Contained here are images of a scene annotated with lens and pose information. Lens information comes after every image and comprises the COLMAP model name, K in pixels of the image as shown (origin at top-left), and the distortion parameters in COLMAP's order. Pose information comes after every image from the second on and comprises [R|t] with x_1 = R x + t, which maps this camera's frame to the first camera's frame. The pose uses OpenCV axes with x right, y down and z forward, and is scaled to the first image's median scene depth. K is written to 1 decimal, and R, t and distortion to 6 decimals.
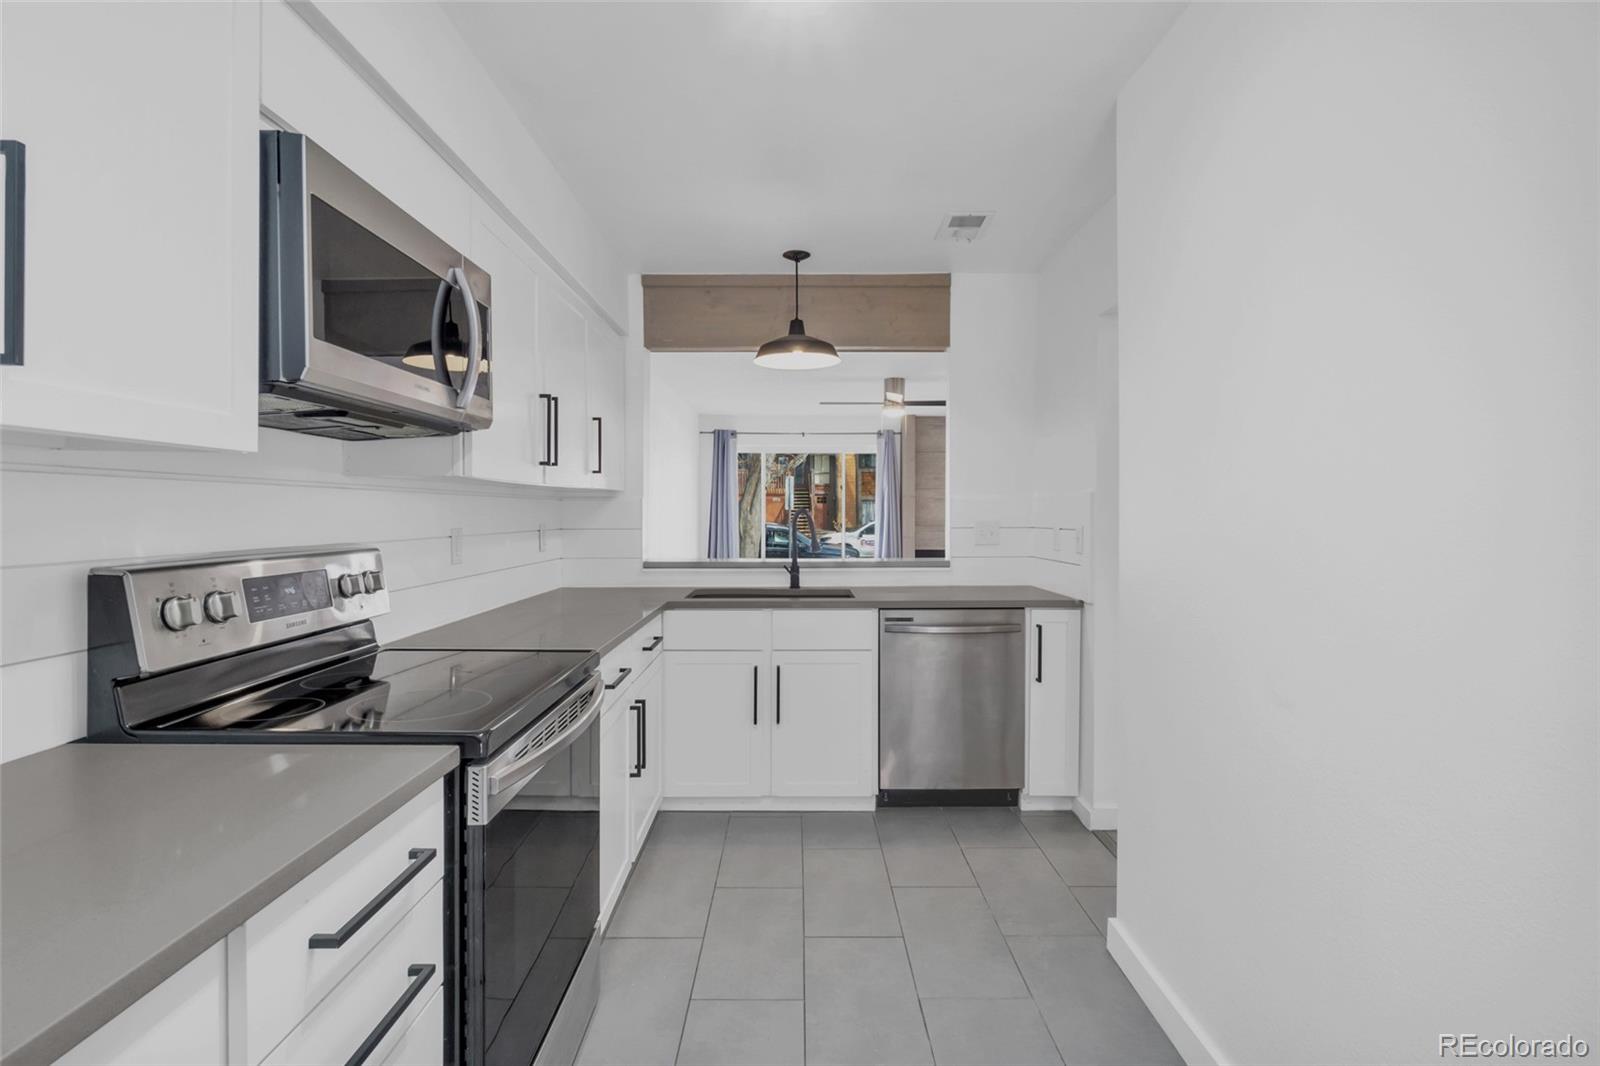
lens RADIAL K [[773.5, 0, 796.3], [0, 773.5, 512.0], [0, 0, 1]] dist [-0.000848, 0.000045]
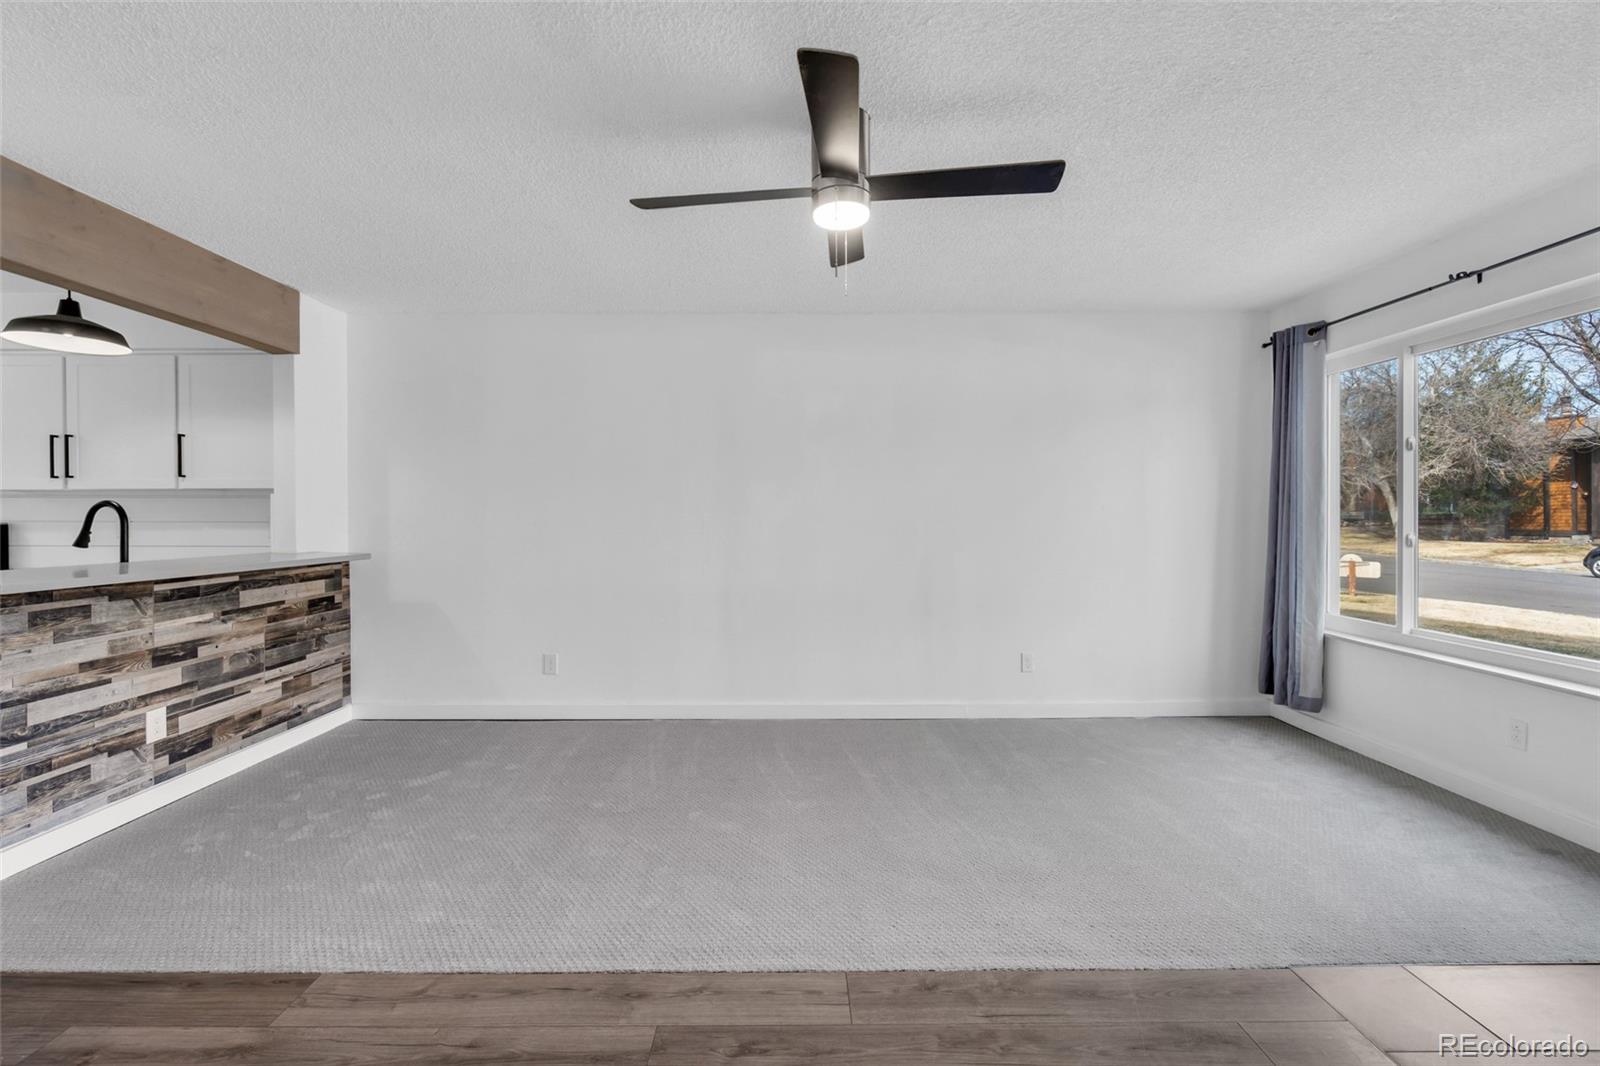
lens RADIAL K [[691.7, 0, 790.7], [0, 691.7, 517.5], [0, 0, 1]] dist [-0.001666, 0.000219]
pose [[0.004764, 0.002669, -0.999985, 0.437625], [0.000489, 0.999996, 0.002671, 0.006892], [0.999989, -0.000502, 0.004762, 0.977285]]
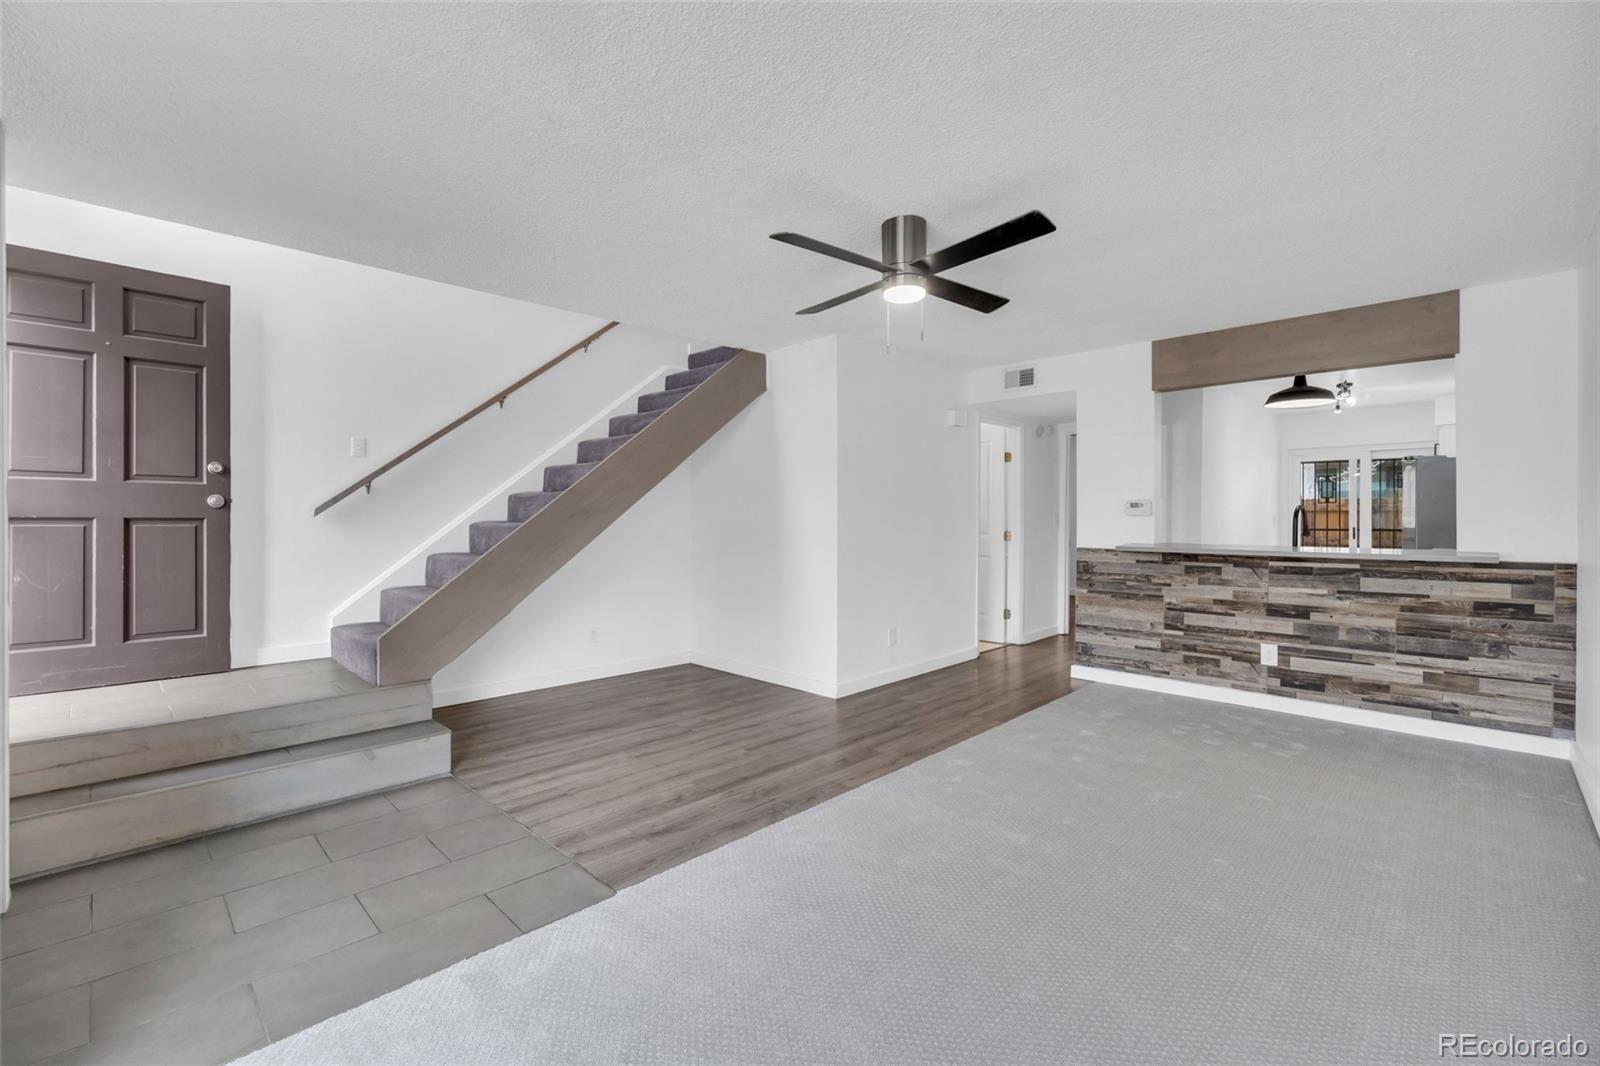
lens RADIAL K [[692.8, 0, 795.8], [0, 692.8, 521.1], [0, 0, 1]] dist [-0.010329, 0.004143]
pose [[-0.711558, -0.000399, 0.702627, -0.123012], [0.003124, 0.999988, 0.003731, 0.008338], [-0.702620, 0.004850, -0.711549, 1.347037]]
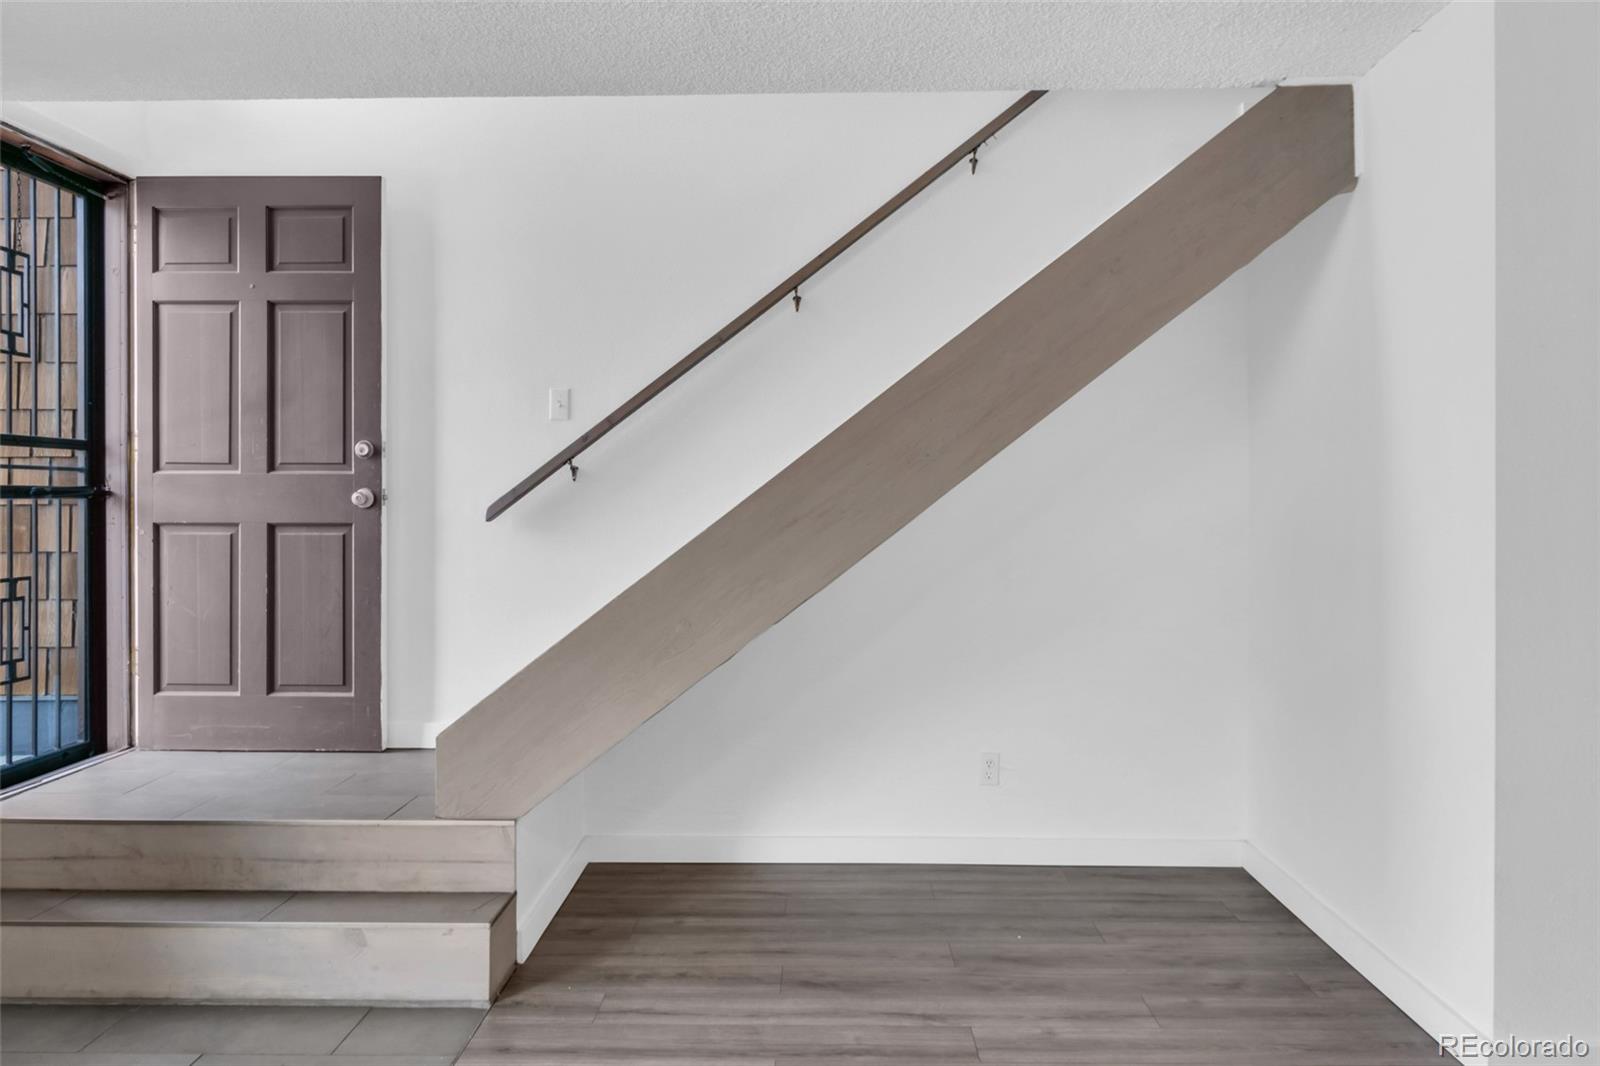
lens RADIAL K [[1250.9, 0, 796.8], [0, 1250.9, 510.6], [0, 0, 1]] dist [0.001611, 0.002175]
pose [[0.021203, -0.004128, 0.999767, -0.081087], [0.003856, 0.999984, 0.004047, -0.001588], [-0.999768, 0.003770, 0.021219, 1.050028]]
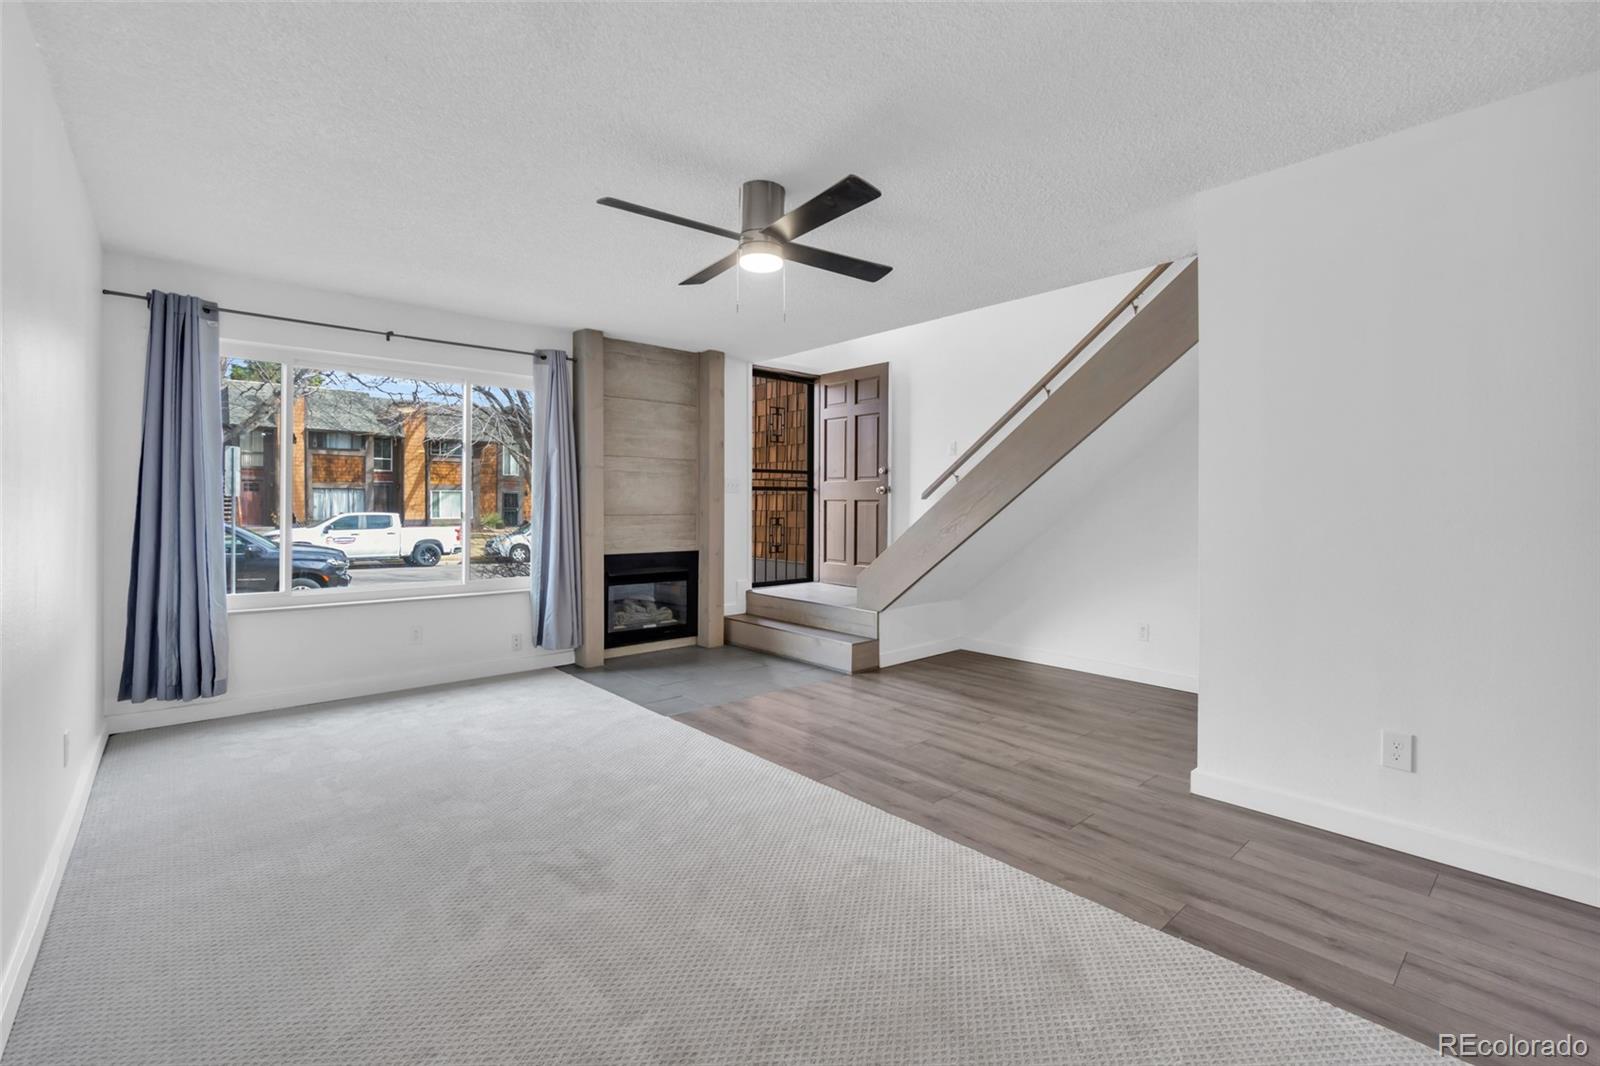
lens RADIAL K [[699.9, 0, 791.8], [0, 699.9, 503.2], [0, 0, 1]] dist [-0.006474, -0.000328]
pose [[0.752258, 0.002510, 0.658864, -0.130838], [-0.001191, 0.999996, -0.002450, 0.013213], [-0.658868, 0.001058, 0.752258, 0.681697]]
